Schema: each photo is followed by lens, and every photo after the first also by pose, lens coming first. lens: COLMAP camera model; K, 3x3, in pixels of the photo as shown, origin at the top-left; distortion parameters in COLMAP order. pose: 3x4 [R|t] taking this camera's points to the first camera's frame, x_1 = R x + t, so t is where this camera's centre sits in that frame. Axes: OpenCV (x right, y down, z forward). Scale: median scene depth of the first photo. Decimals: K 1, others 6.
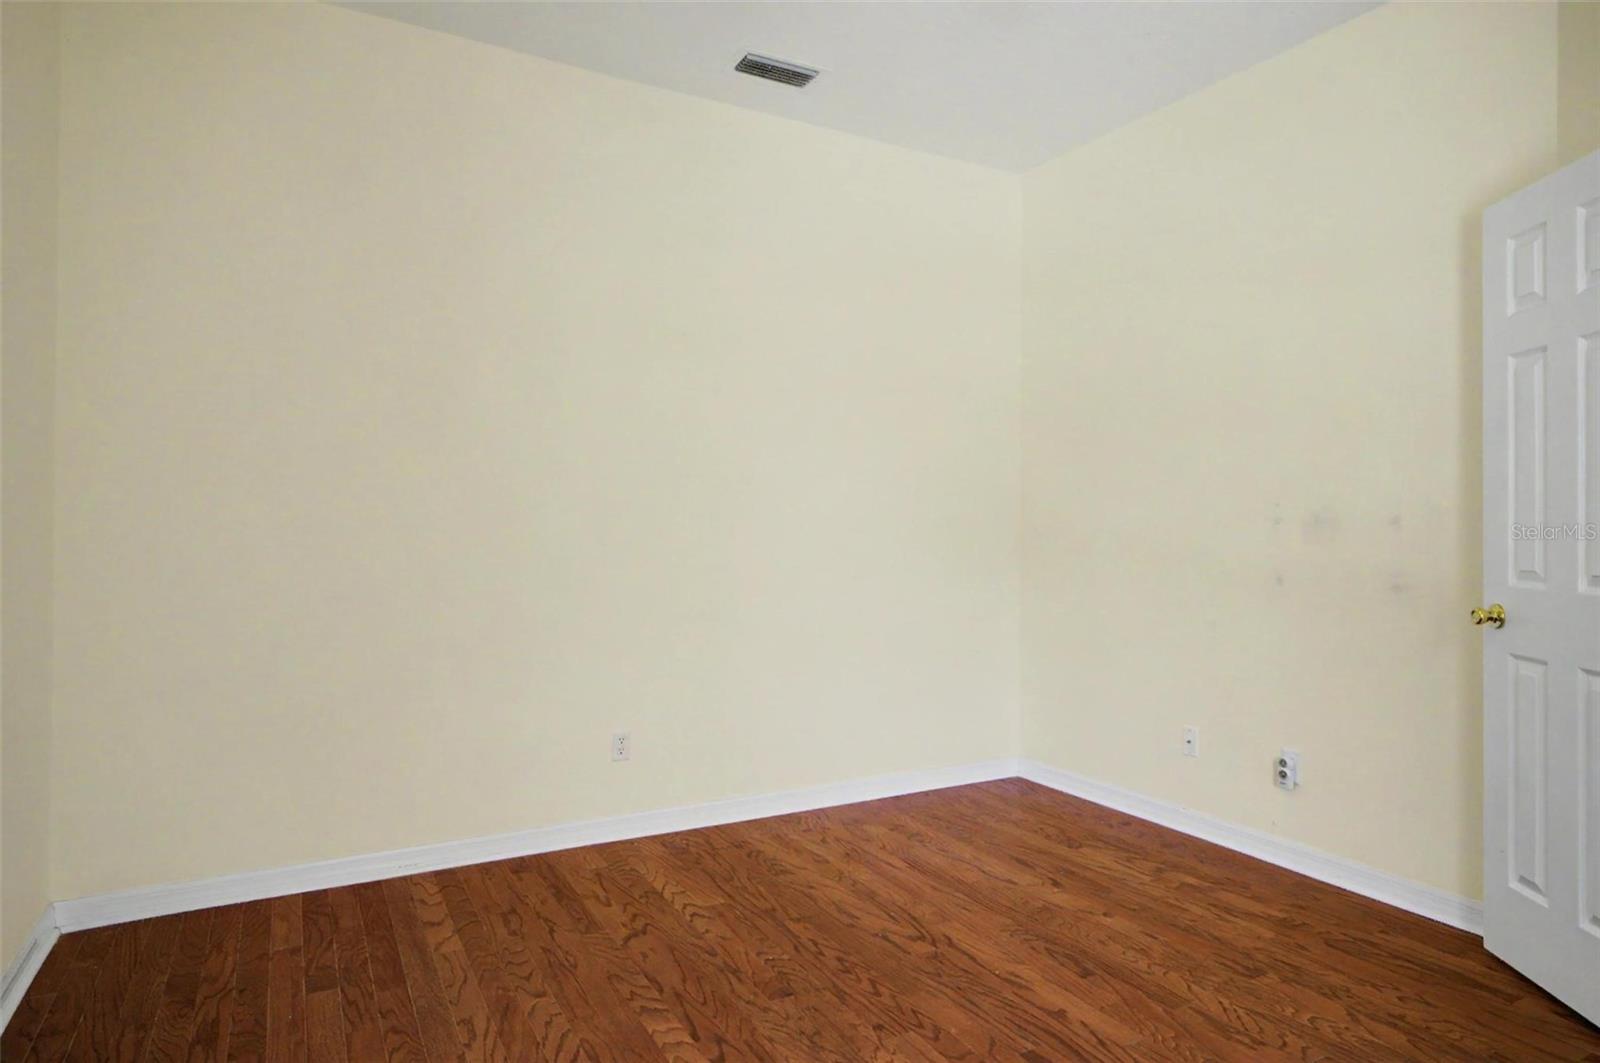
lens RADIAL K [[937.5, 0, 802.1], [0, 937.5, 528.0], [0, 0, 1]] dist [-0.004378, 0.000342]
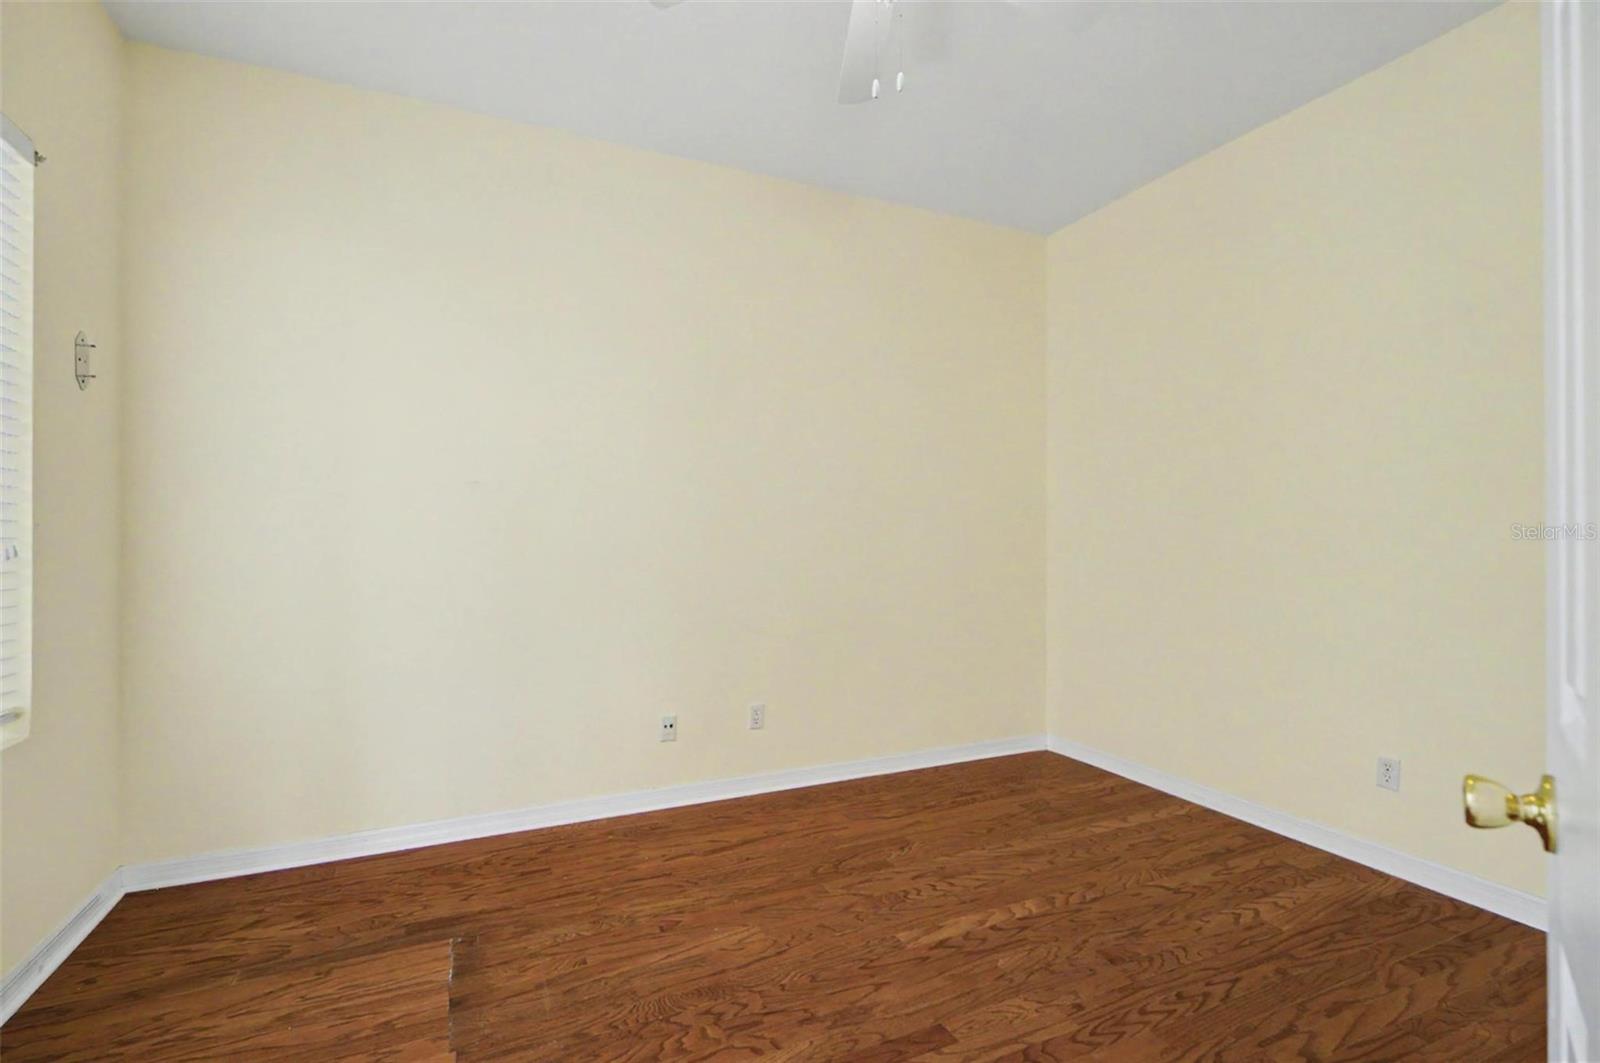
lens RADIAL K [[737.2, 0, 808.7], [0, 737.2, 533.0], [0, 0, 1]] dist [0.005257, 0.000930]
pose [[-0.064442, -0.006266, -0.997902, 0.825743], [-0.005304, 0.999968, -0.005936, -0.005080], [0.997907, 0.004910, -0.064473, 0.641871]]
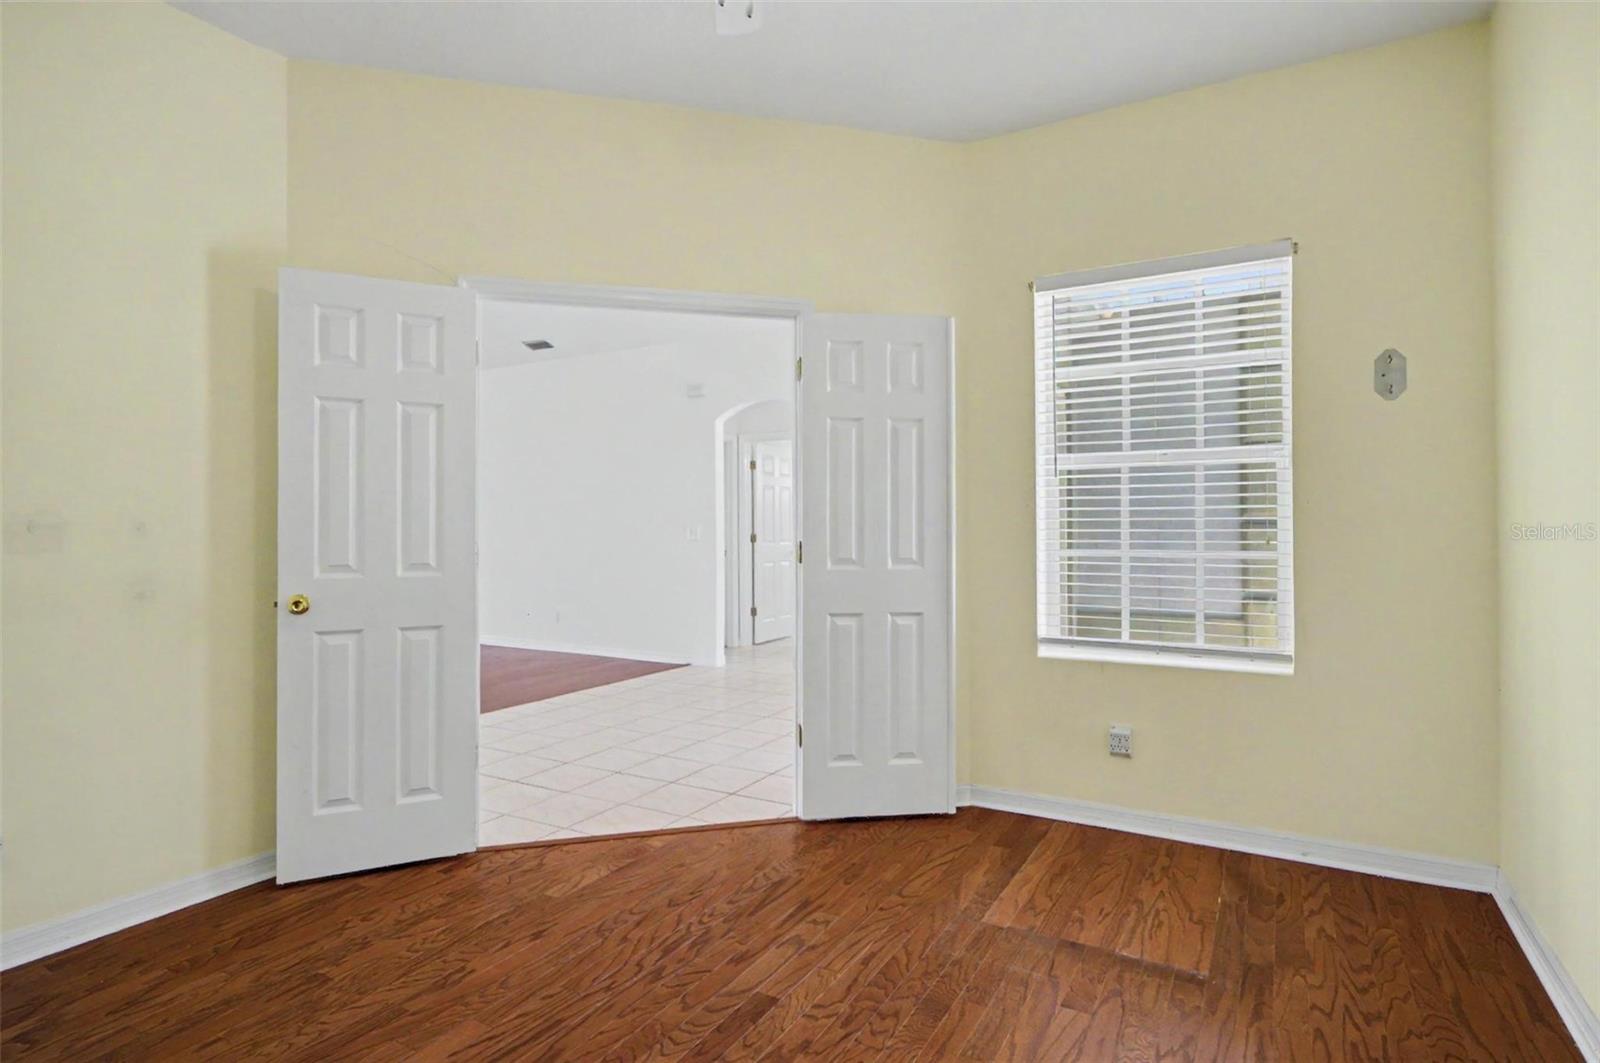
lens RADIAL K [[824.7, 0, 806.9], [0, 824.7, 528.0], [0, 0, 1]] dist [0.002709, 0.000413]
pose [[-0.528343, -0.001483, 0.849030, -0.526337], [0.002480, 0.999992, 0.003289, -0.008404], [-0.849027, 0.003844, -0.528335, 0.988818]]
